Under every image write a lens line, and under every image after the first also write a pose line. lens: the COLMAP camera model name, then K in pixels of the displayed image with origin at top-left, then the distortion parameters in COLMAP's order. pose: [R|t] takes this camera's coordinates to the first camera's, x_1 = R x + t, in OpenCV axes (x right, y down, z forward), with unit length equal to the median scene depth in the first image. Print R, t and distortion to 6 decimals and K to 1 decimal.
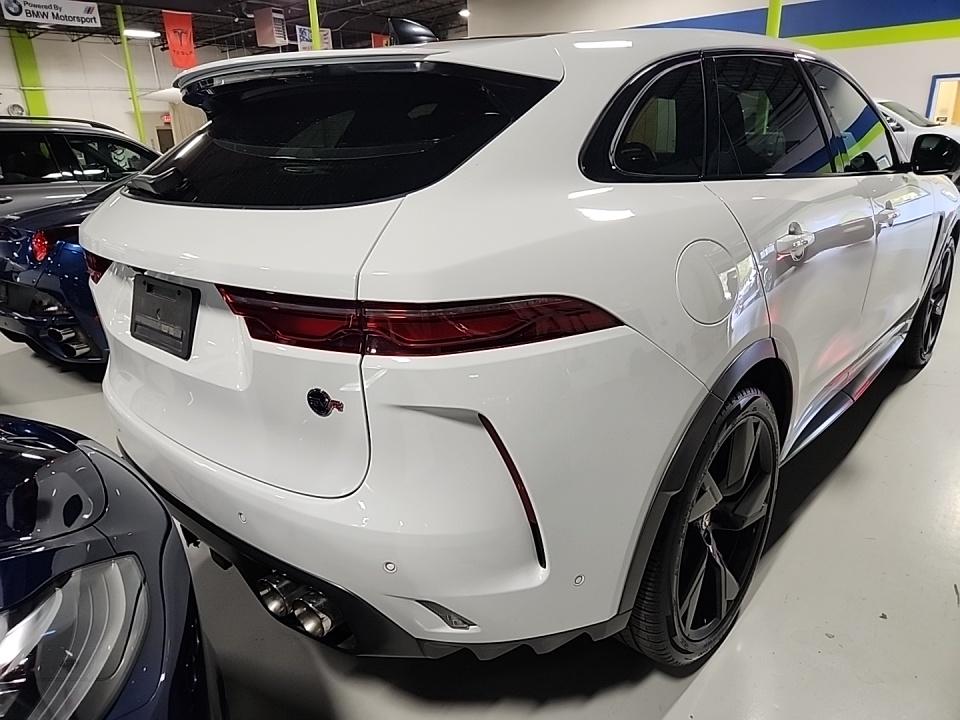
lens RADIAL K [[645.5, 0, 480.5], [0, 645.5, 359.8], [0, 0, 1]] dist [0.054097, -0.022207]
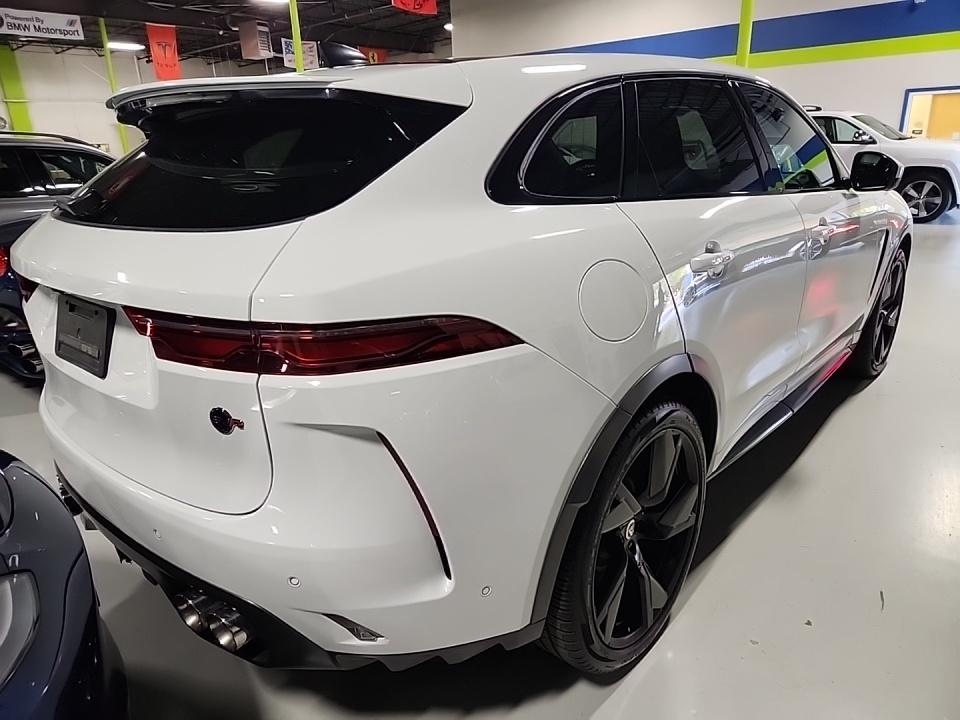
lens RADIAL K [[645.5, 0, 482.0], [0, 645.5, 366.2], [0, 0, 1]] dist [0.054097, -0.022207]
pose [[0.999896, -0.005569, 0.013308, 0.099461], [0.005658, 0.999962, -0.006660, -0.007469], [-0.013271, 0.006734, 0.999889, -0.021848]]
